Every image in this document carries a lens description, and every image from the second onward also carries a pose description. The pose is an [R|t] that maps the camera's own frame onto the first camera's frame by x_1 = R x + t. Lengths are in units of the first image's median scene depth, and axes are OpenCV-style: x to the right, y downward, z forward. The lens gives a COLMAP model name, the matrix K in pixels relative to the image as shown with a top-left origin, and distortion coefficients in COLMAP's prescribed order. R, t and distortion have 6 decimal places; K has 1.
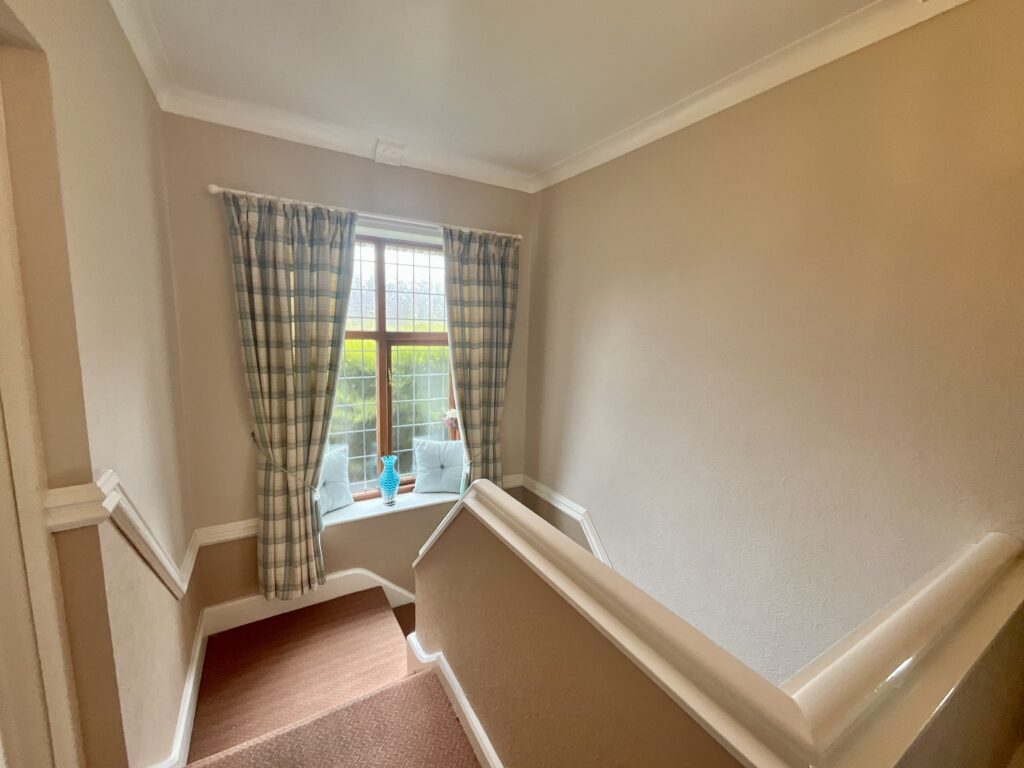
lens RADIAL K [[420.8, 0, 512.0], [0, 420.8, 384.0], [0, 0, 1]] dist [0.002910, 0.000424]
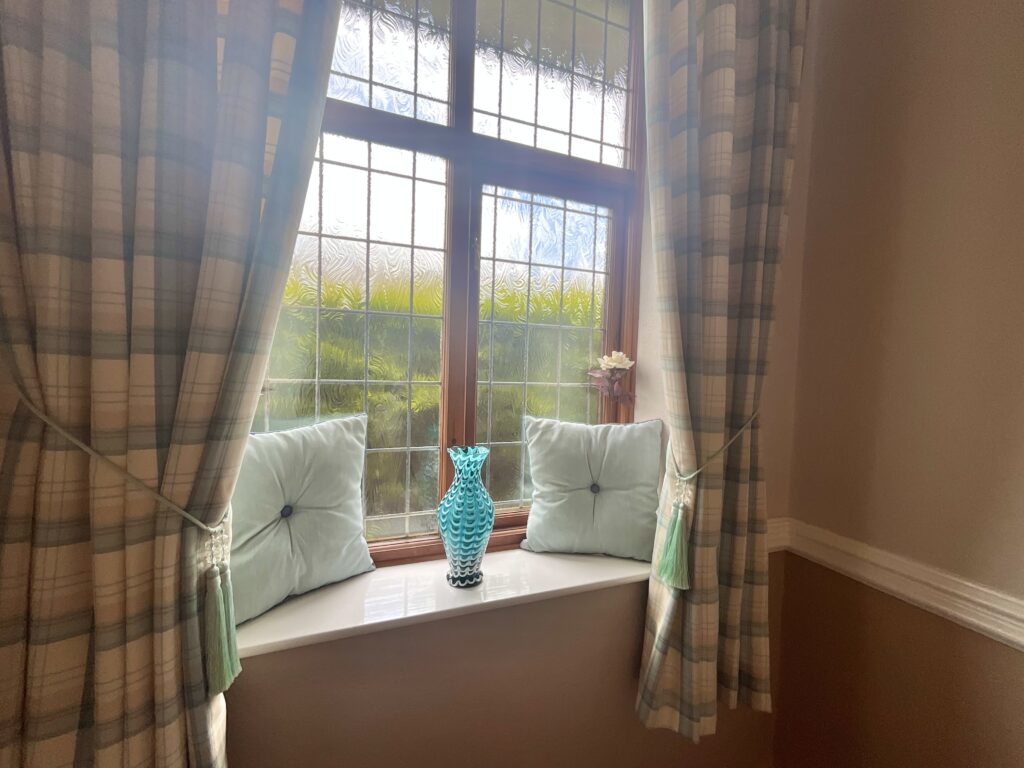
lens RADIAL K [[420.8, 0, 512.0], [0, 420.8, 384.0], [0, 0, 1]] dist [0.002910, 0.000424]
pose [[0.986766, 0.010190, -0.161829, -0.191306], [-0.026354, 0.994832, -0.098055, 0.149246], [0.159993, 0.101022, 0.981935, 0.625316]]
